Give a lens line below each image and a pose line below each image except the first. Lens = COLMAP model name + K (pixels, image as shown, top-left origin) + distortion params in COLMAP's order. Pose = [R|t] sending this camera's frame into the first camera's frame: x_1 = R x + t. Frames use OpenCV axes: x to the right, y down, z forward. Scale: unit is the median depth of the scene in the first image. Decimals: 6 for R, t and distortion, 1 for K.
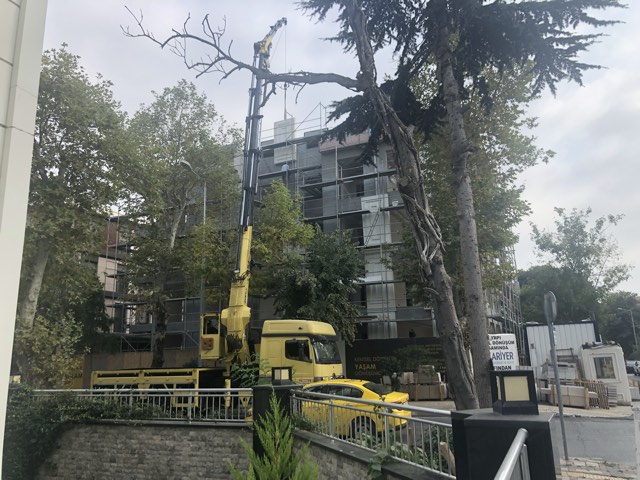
lens RADIAL K [[526.8, 0, 318.5], [0, 526.8, 225.8], [0, 0, 1]] dist [0.040565, -0.040387]
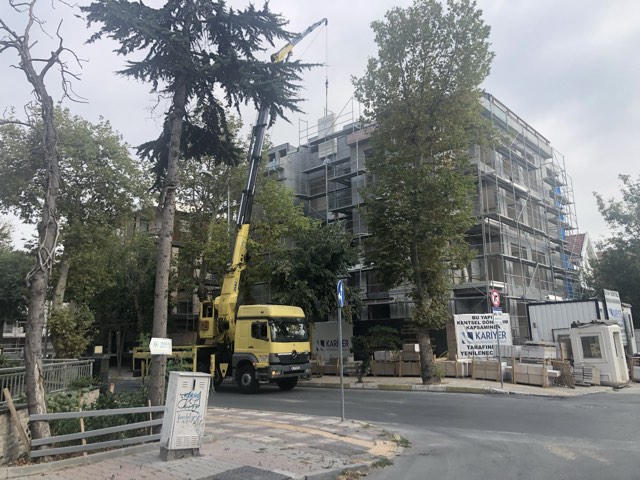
lens RADIAL K [[526.8, 0, 318.5], [0, 526.8, 225.8], [0, 0, 1]] dist [0.040565, -0.040387]
pose [[0.955334, -0.059268, -0.289525, 0.375388], [0.070760, 0.997061, 0.029378, -0.019218], [0.286933, -0.048553, 0.956720, -0.065153]]
